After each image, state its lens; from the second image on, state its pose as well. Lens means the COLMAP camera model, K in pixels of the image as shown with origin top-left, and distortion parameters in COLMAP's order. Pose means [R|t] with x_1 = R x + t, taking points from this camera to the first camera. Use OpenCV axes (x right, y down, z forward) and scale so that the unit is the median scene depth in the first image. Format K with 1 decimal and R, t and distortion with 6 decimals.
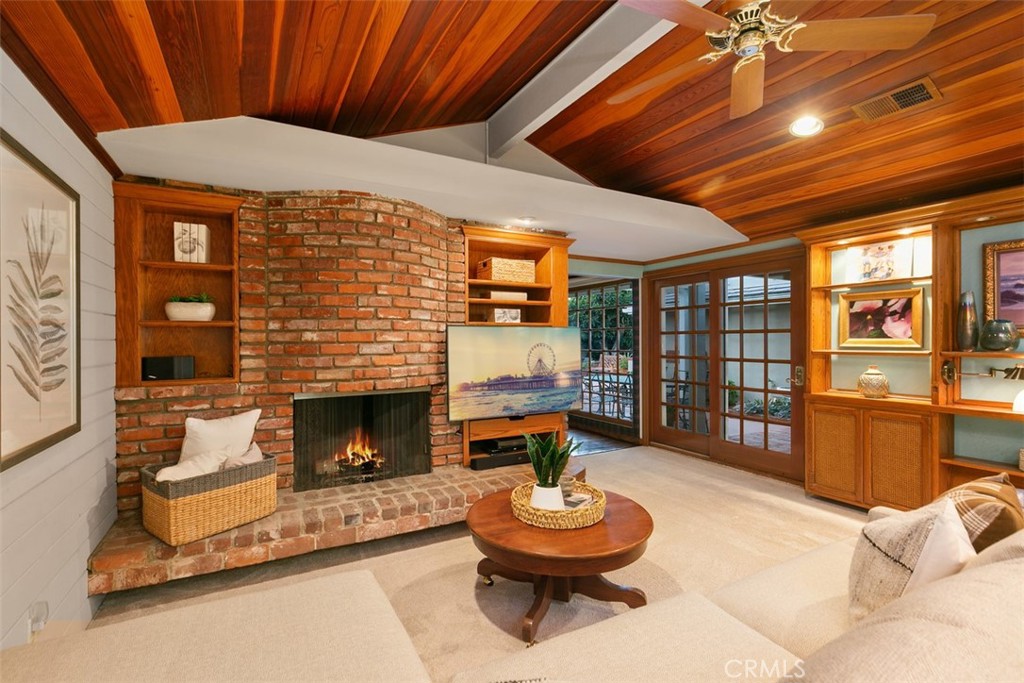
lens RADIAL K [[464.7, 0, 505.3], [0, 464.7, 339.1], [0, 0, 1]] dist [0.000441, -0.000463]
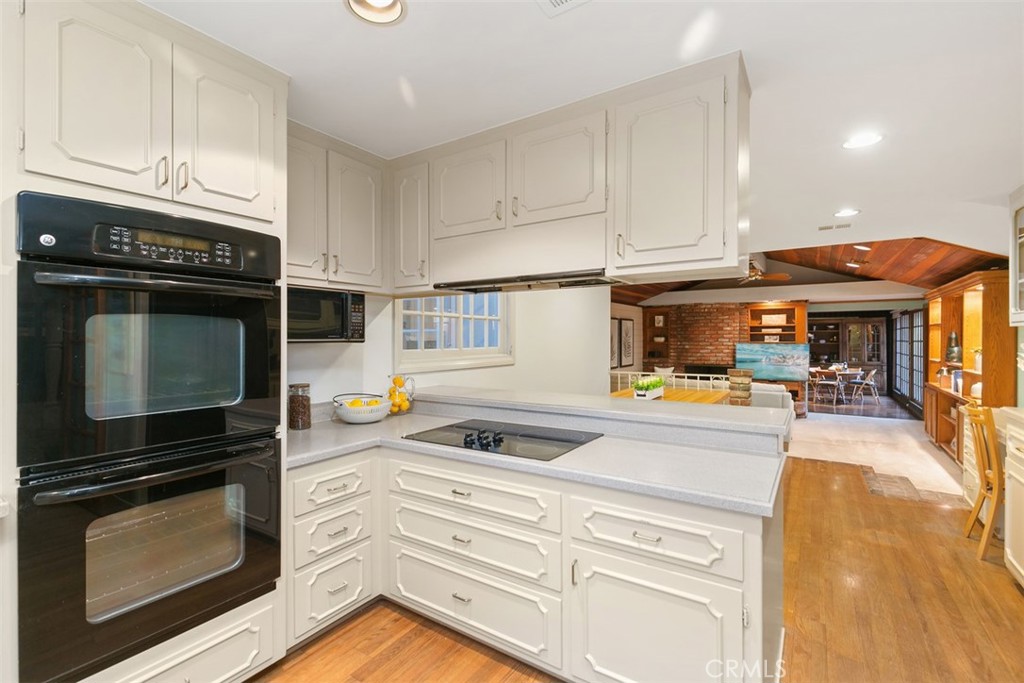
lens RADIAL K [[464.7, 0, 511.4], [0, 464.7, 337.1], [0, 0, 1]] dist [0.000441, -0.000463]
pose [[0.468237, 0.006119, -0.883582, 1.954612], [-0.000407, 0.999977, 0.006710, -0.097854], [0.883603, -0.002782, 0.468229, -1.695541]]
